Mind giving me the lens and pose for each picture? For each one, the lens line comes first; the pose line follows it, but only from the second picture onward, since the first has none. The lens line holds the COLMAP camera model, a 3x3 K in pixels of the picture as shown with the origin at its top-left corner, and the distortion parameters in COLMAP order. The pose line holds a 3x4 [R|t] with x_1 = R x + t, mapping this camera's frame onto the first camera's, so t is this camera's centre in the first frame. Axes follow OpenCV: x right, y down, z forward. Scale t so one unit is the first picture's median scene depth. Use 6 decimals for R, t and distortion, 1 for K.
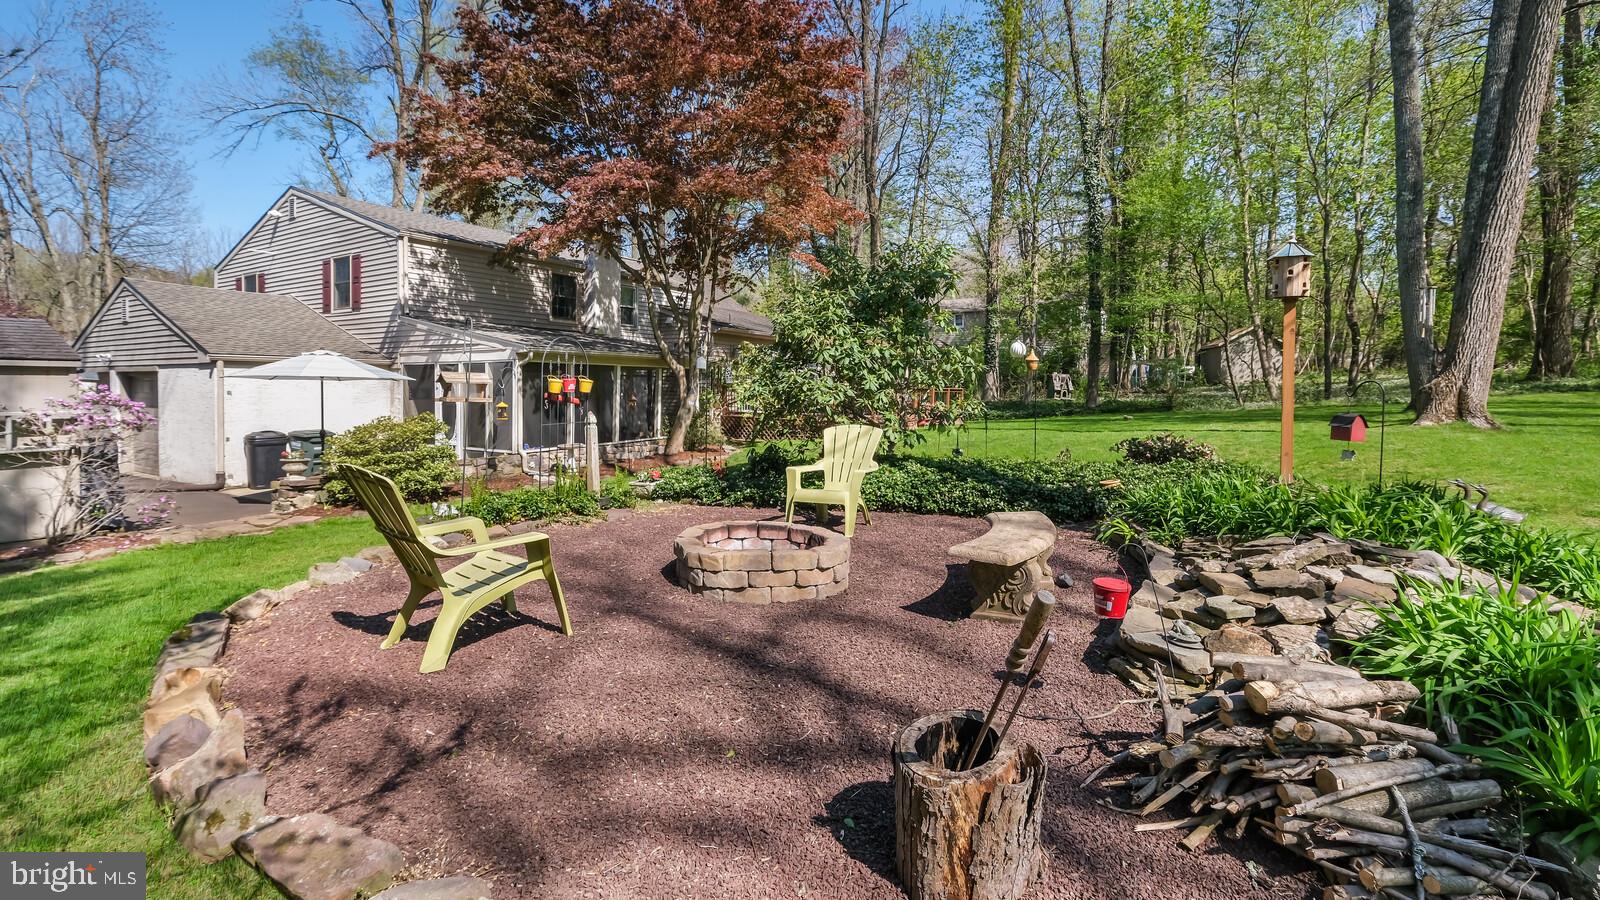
lens RADIAL K [[700.4, 0, 810.8], [0, 700.4, 433.6], [0, 0, 1]] dist [0.000539, 0.000026]
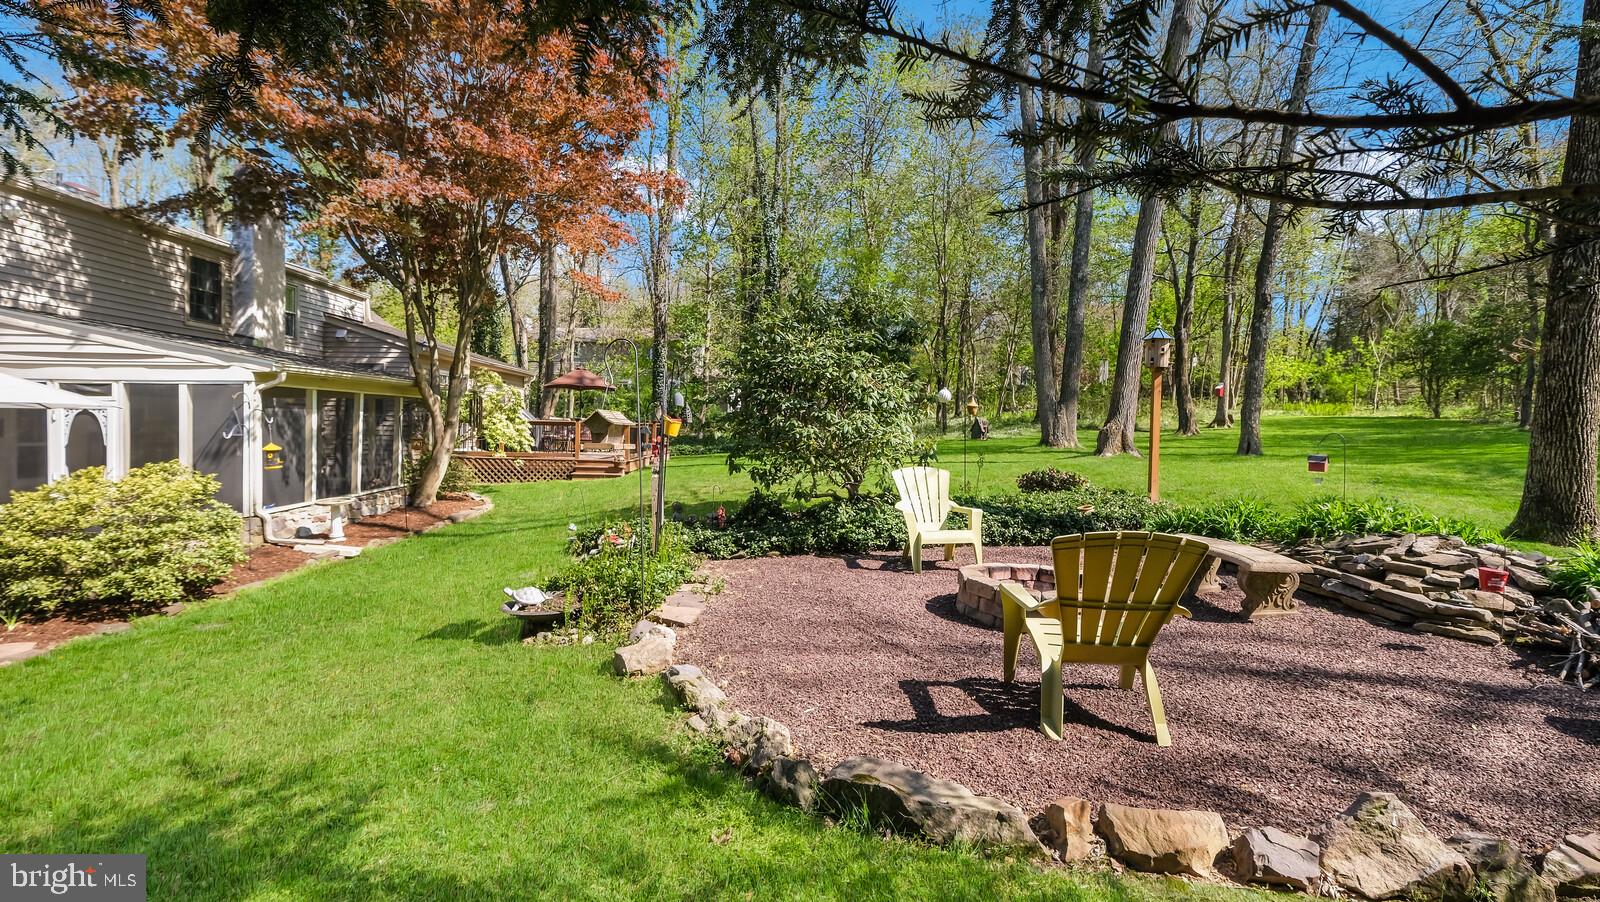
lens RADIAL K [[716.8, 0, 795.9], [0, 716.8, 448.3], [0, 0, 1]] dist [-0.000642, 0.000223]
pose [[0.839530, -0.009744, 0.543227, -0.437968], [0.023695, 0.999544, -0.018691, -0.015867], [-0.542797, 0.028564, 0.839378, 0.128830]]
